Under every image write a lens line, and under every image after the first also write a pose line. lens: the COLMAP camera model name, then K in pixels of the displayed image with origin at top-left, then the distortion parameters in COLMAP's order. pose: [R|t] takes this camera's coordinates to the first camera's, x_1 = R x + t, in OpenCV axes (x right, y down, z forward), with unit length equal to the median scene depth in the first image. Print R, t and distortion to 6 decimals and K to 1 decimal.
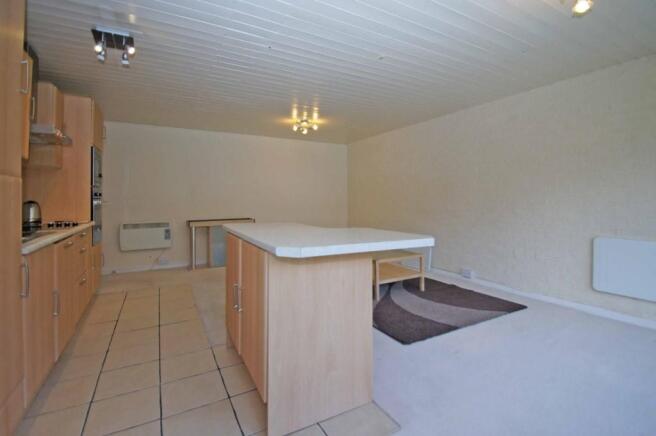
lens RADIAL K [[314.9, 0, 338.0], [0, 314.9, 197.0], [0, 0, 1]] dist [0.001279, -0.000103]
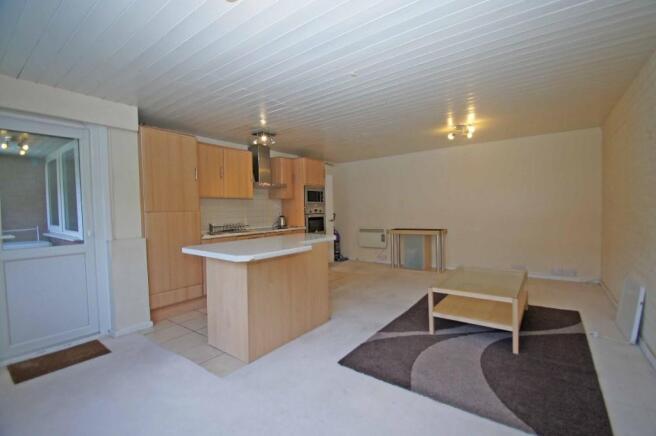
lens RADIAL K [[292.4, 0, 328.0], [0, 292.4, 218.0], [0, 0, 1]] dist [-0.002837, -0.000746]
pose [[0.382055, 0.020465, -0.923913, 0.577846], [0.028371, 0.999024, 0.033860, -0.017936], [0.923704, -0.039149, 0.381102, 0.341600]]
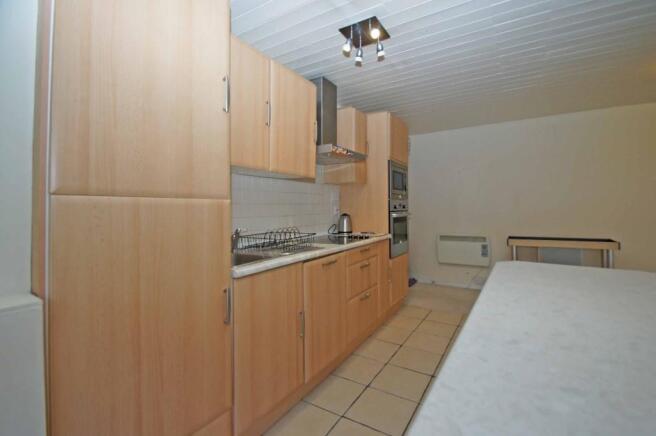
lens RADIAL K [[303.2, 0, 327.5], [0, 303.2, 206.5], [0, 0, 1]] dist [0.001088, -0.000119]
pose [[0.465346, -0.005647, -0.885111, -0.012136], [0.016462, 0.999862, 0.002275, -0.011221], [0.884976, -0.015630, 0.465375, 0.267286]]
